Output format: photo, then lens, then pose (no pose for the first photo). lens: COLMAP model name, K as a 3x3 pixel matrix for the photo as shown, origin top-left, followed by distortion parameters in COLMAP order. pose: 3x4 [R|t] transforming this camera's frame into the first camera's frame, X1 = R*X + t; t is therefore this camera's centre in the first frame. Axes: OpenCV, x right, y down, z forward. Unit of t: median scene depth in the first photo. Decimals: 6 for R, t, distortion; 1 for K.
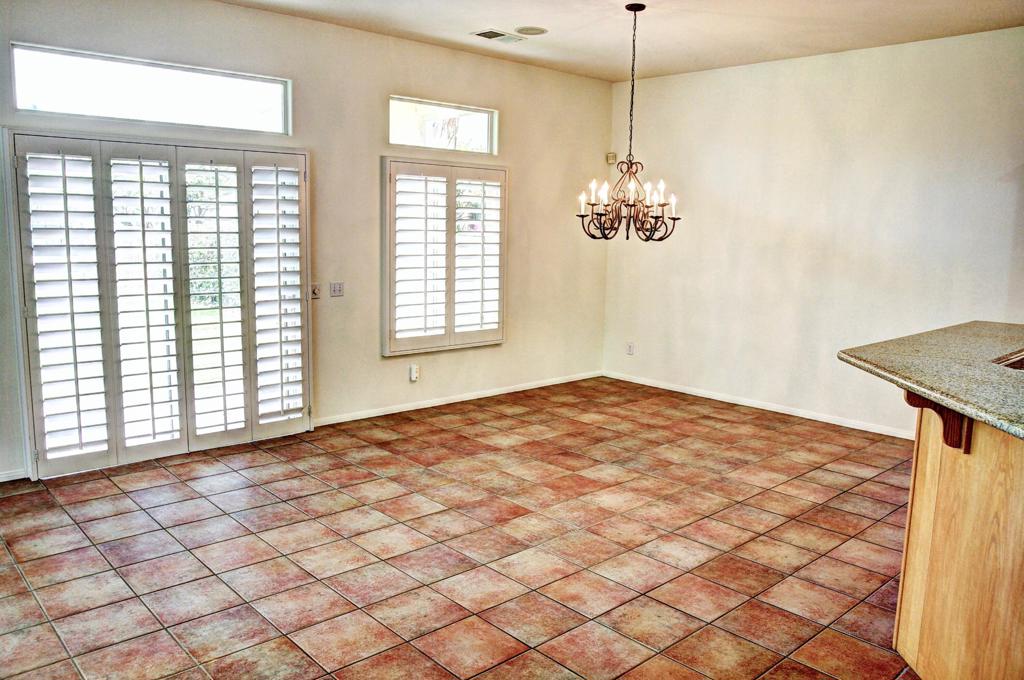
lens RADIAL K [[774.7, 0, 505.1], [0, 774.7, 335.6], [0, 0, 1]] dist [-0.073197, 0.041409]
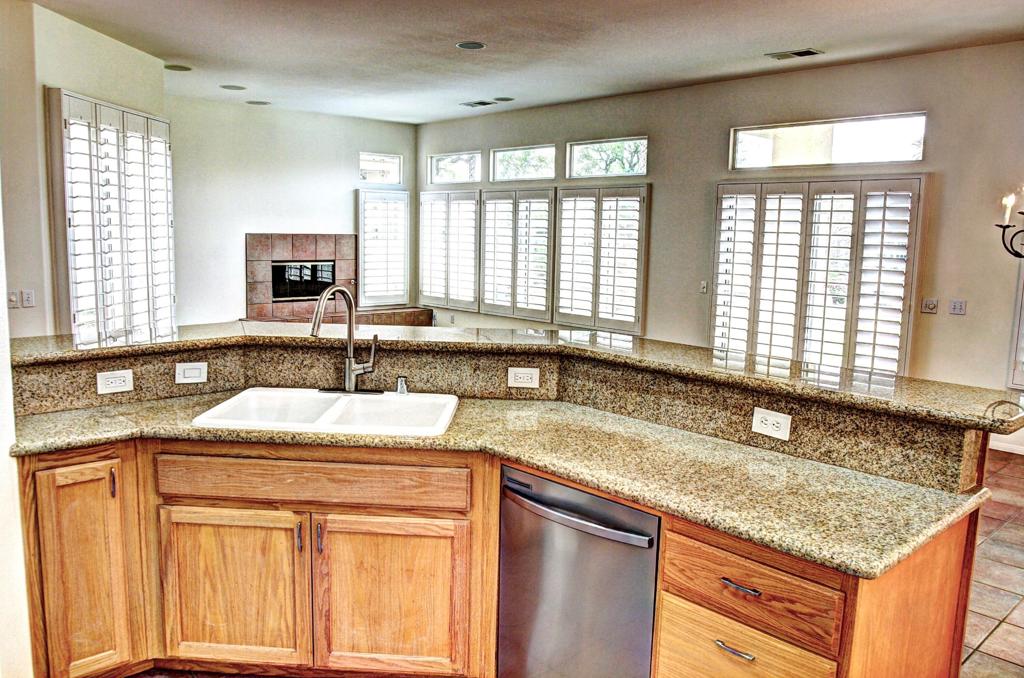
lens RADIAL K [[775.2, 0, 496.7], [0, 775.2, 338.9], [0, 0, 1]] dist [-0.074933, -0.000026]
pose [[-0.020431, 0.118350, -0.992762, 0.962577], [-0.161632, 0.979516, 0.120097, -0.051272], [0.986640, 0.162916, -0.000883, 0.513765]]
